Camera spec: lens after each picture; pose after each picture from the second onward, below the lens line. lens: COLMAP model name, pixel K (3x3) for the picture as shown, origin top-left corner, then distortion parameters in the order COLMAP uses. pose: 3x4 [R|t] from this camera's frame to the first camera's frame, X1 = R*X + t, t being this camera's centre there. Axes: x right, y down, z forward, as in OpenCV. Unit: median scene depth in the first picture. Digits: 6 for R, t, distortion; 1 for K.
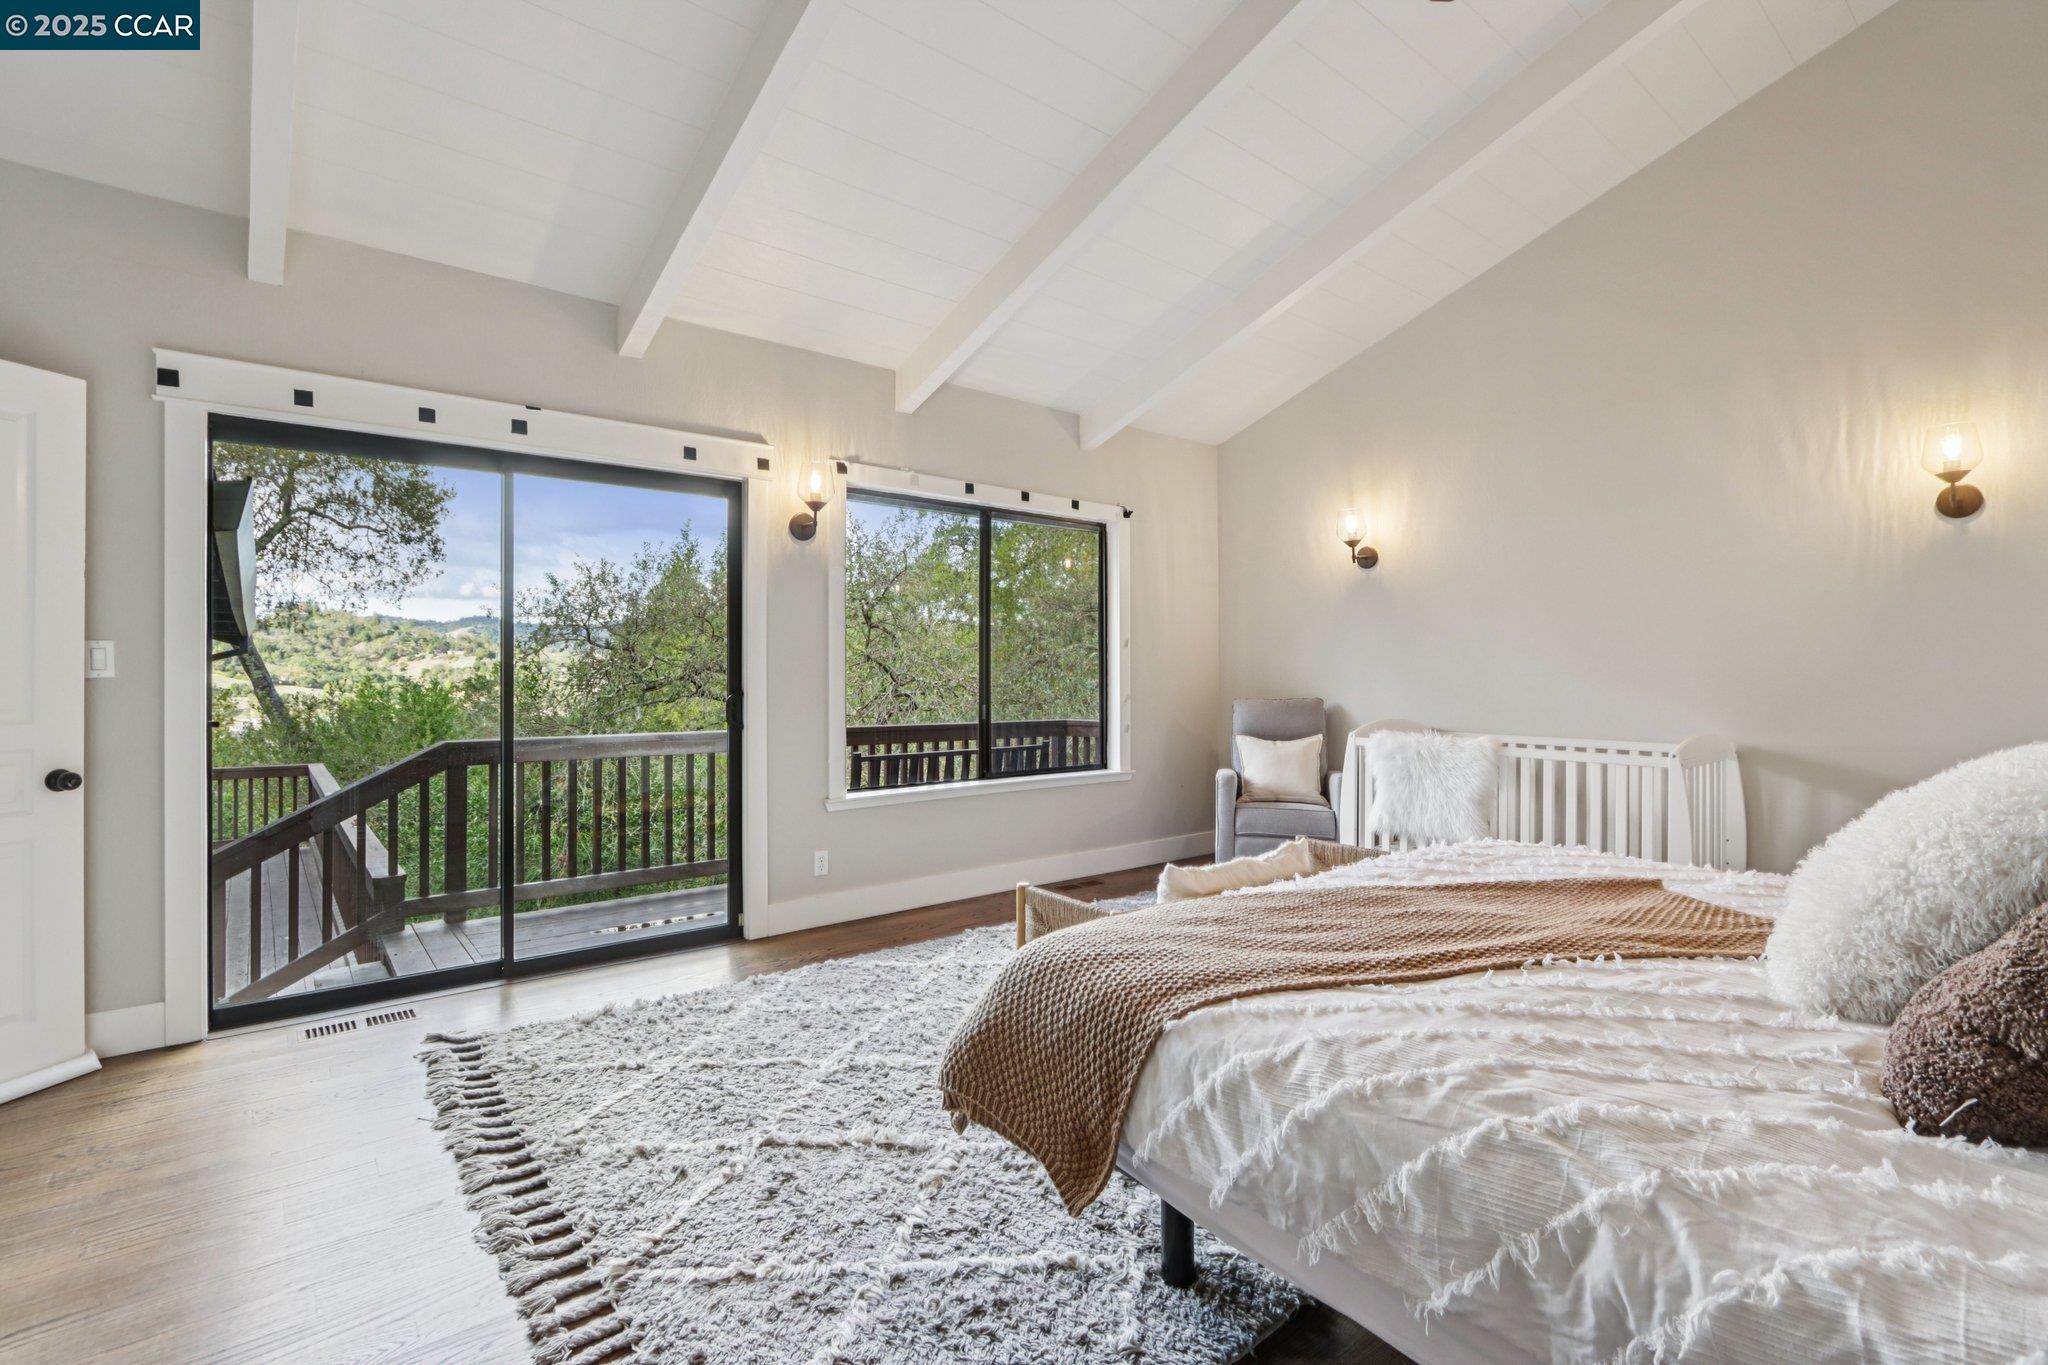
lens RADIAL K [[944.1, 0, 1057.8], [0, 944.1, 678.3], [0, 0, 1]] dist [-0.016747, 0.000327]
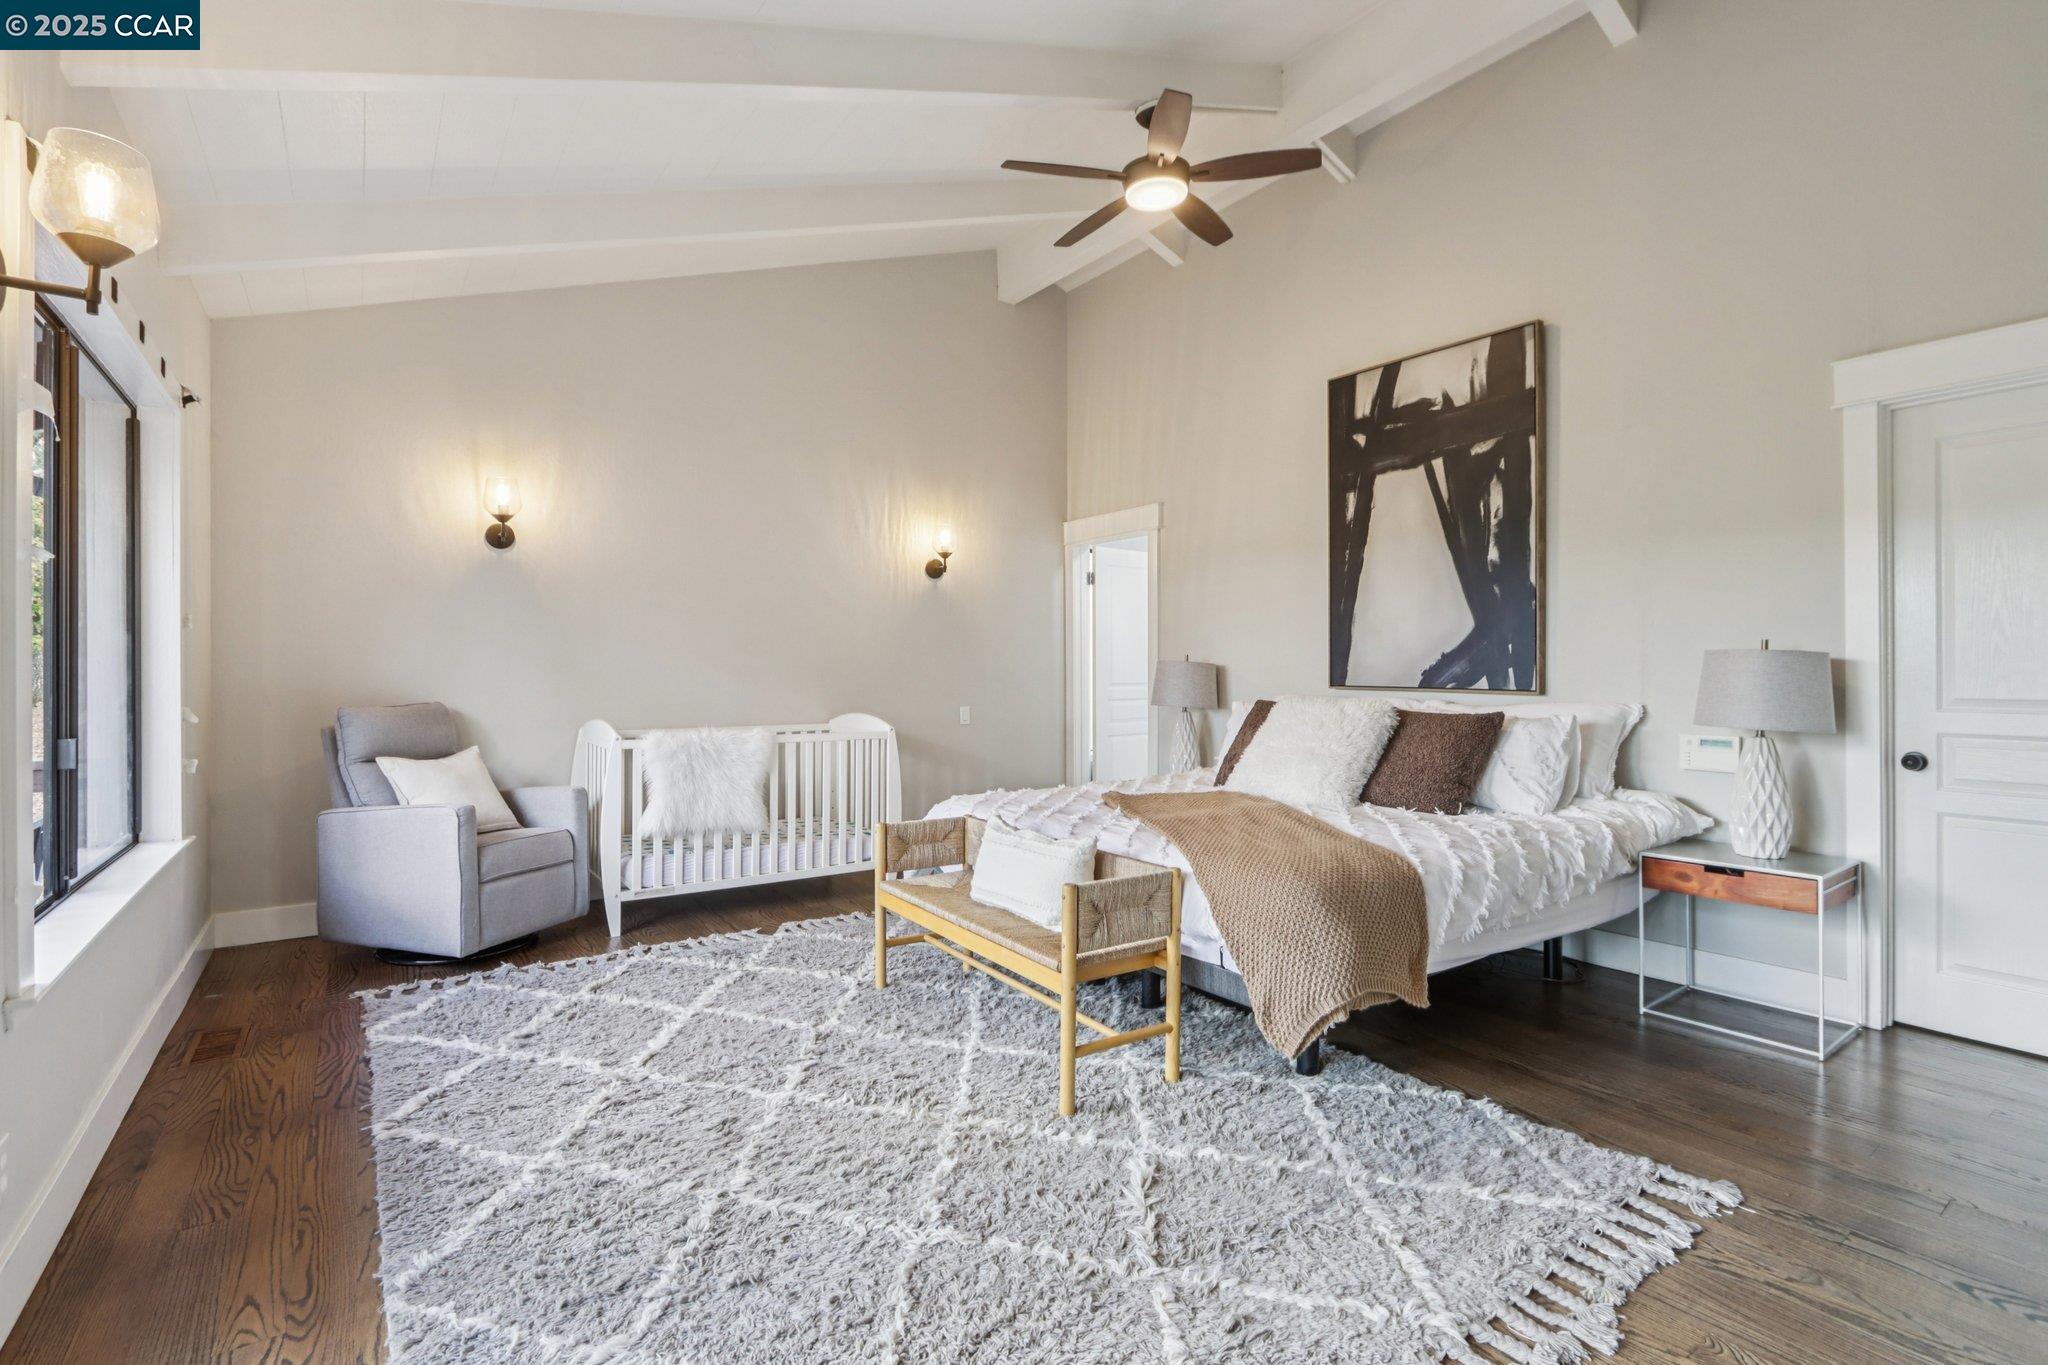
lens RADIAL K [[944.1, 0, 1025.8], [0, 944.1, 675.8], [0, 0, 1]] dist [-0.016747, 0.000327]
pose [[0.073002, -0.003830, 0.997324, -0.587225], [0.010001, 0.999945, 0.003109, 0.001141], [-0.997282, 0.009747, 0.073037, 0.559460]]
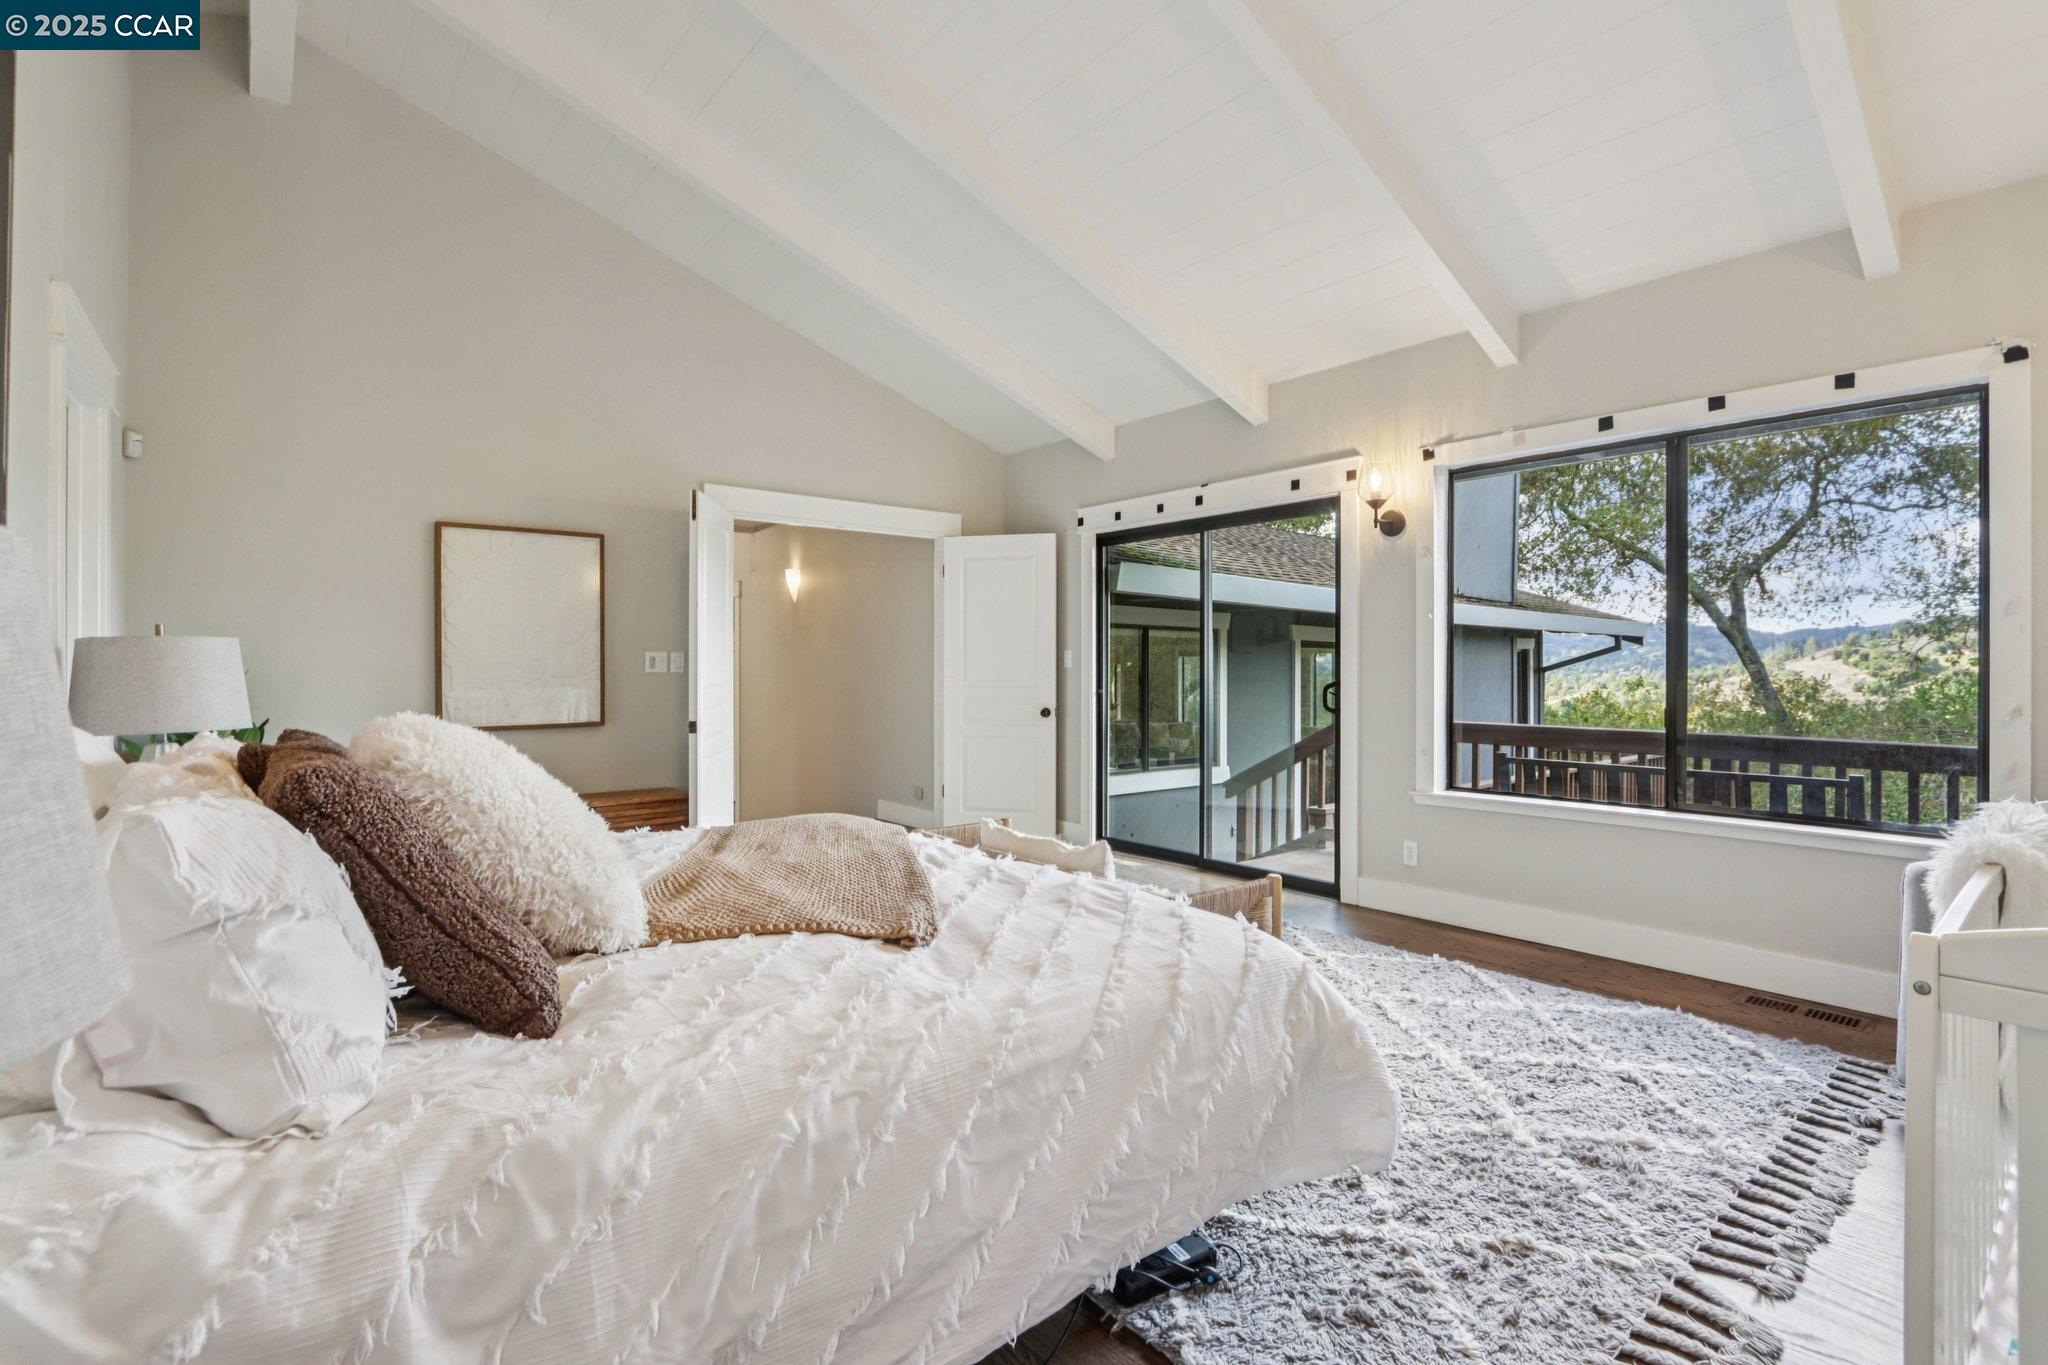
lens RADIAL K [[944.1, 0, 1030.5], [0, 944.1, 670.5], [0, 0, 1]] dist [-0.016747, 0.000327]
pose [[-0.015145, 0.003684, -0.999879, 0.758064], [-0.005445, 0.999978, 0.003767, -0.000604], [0.999870, 0.005501, -0.015125, 0.610211]]
